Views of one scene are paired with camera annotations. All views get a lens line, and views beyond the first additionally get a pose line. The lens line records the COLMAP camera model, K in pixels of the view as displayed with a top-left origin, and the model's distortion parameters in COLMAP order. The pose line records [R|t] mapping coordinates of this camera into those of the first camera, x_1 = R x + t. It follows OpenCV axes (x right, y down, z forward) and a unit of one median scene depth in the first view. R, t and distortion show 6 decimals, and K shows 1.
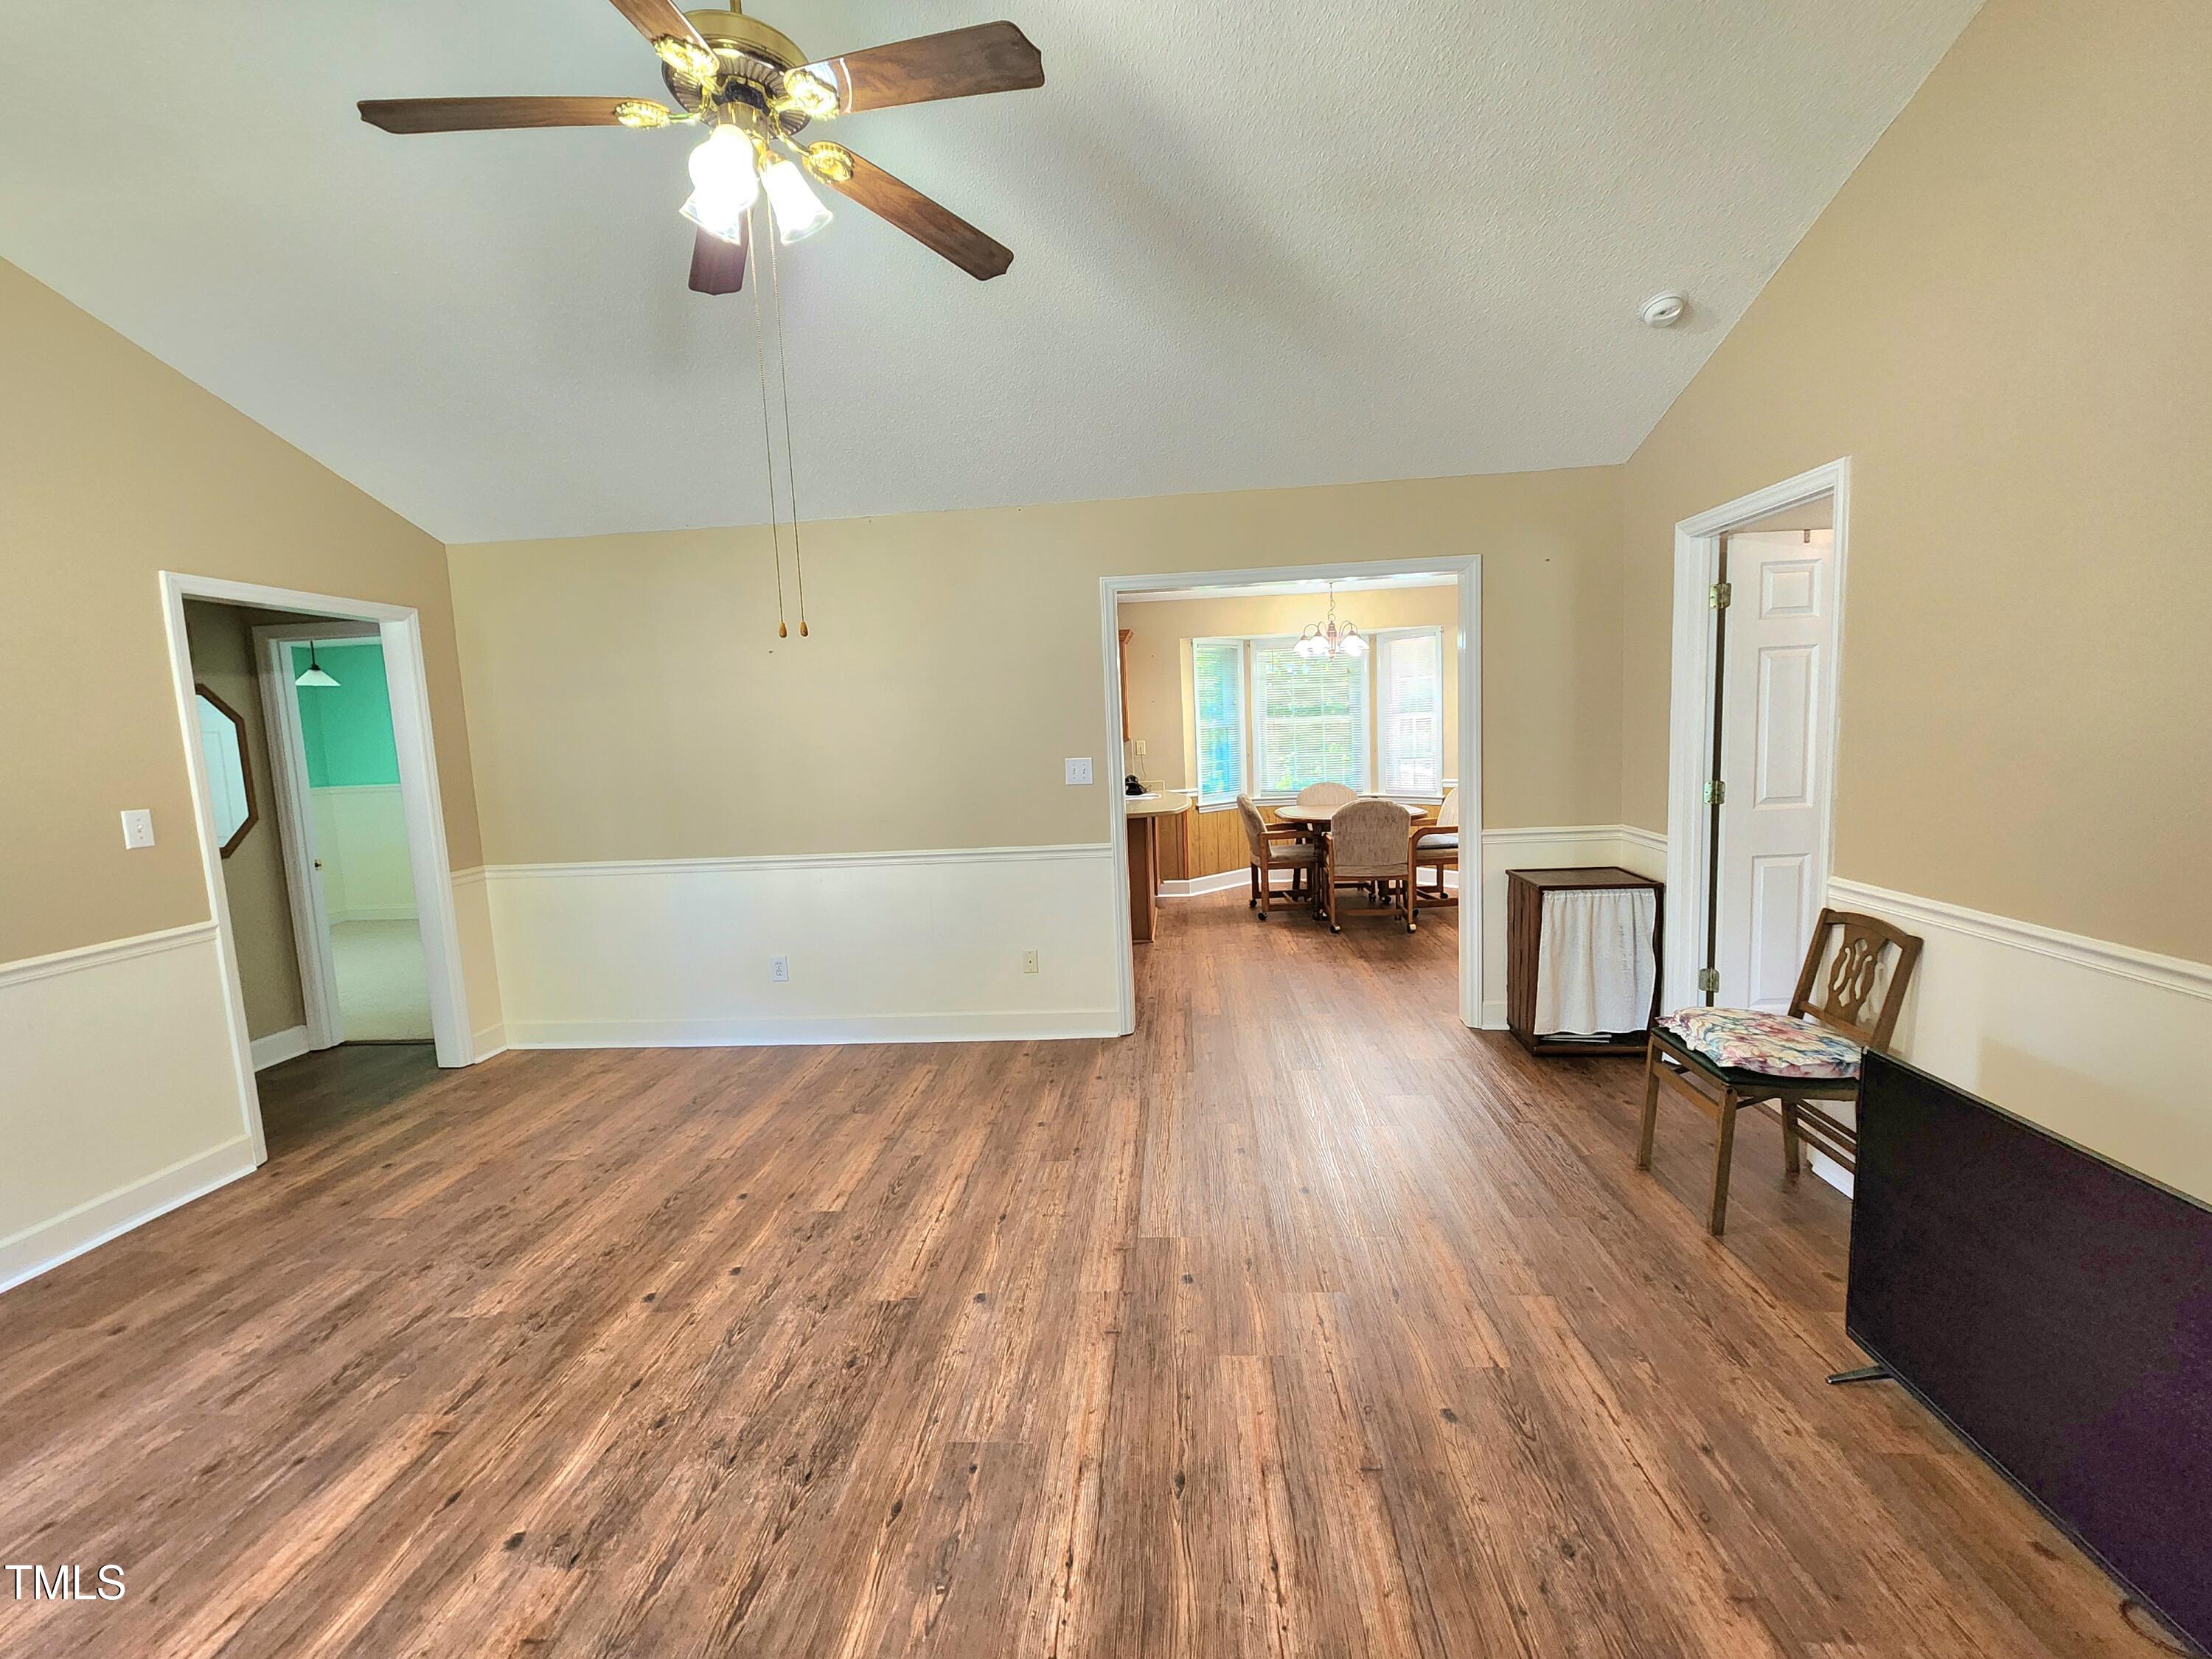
lens RADIAL K [[910.0, 0, 1114.4], [0, 910.0, 827.1], [0, 0, 1]] dist [-0.000869, 0.000717]
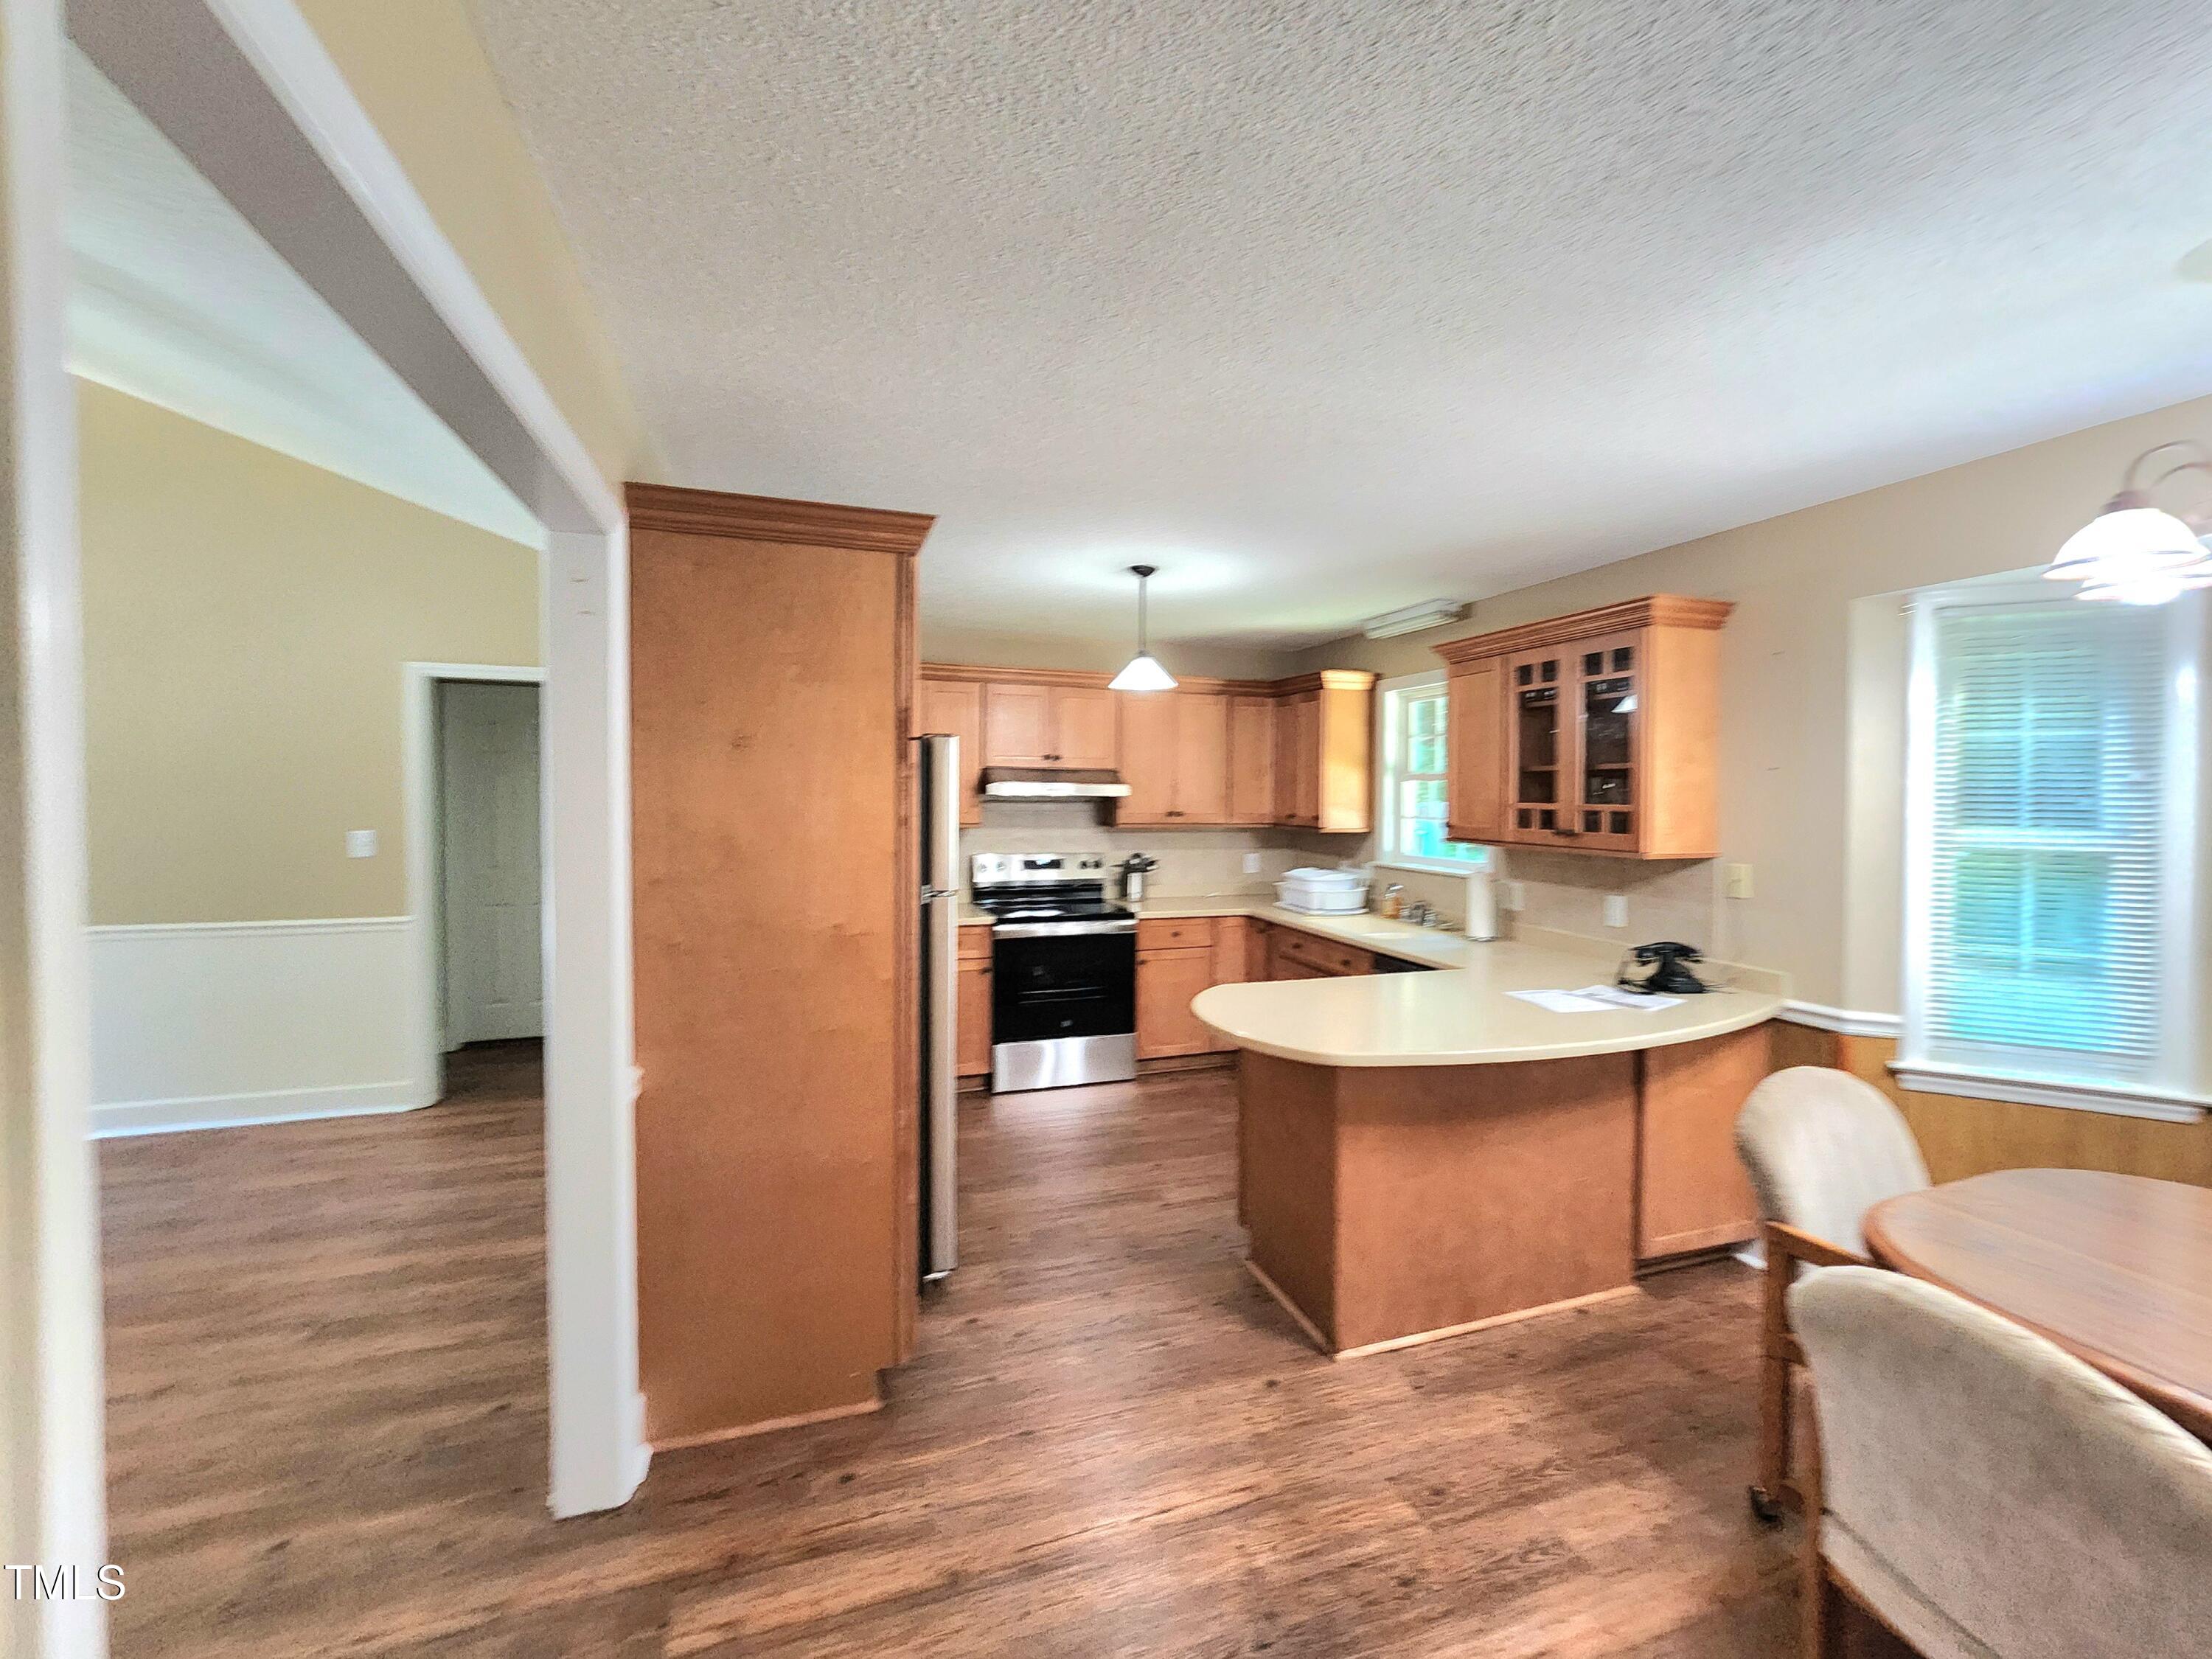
lens RADIAL K [[949.8, 0, 1144.8], [0, 949.8, 818.8], [0, 0, 1]] dist [-0.000921, 0.000152]
pose [[0.403000, 0.073230, -0.912265, 0.847015], [-0.127843, 0.991525, 0.023117, -0.250025], [0.906227, 0.107311, 0.408947, 1.655813]]
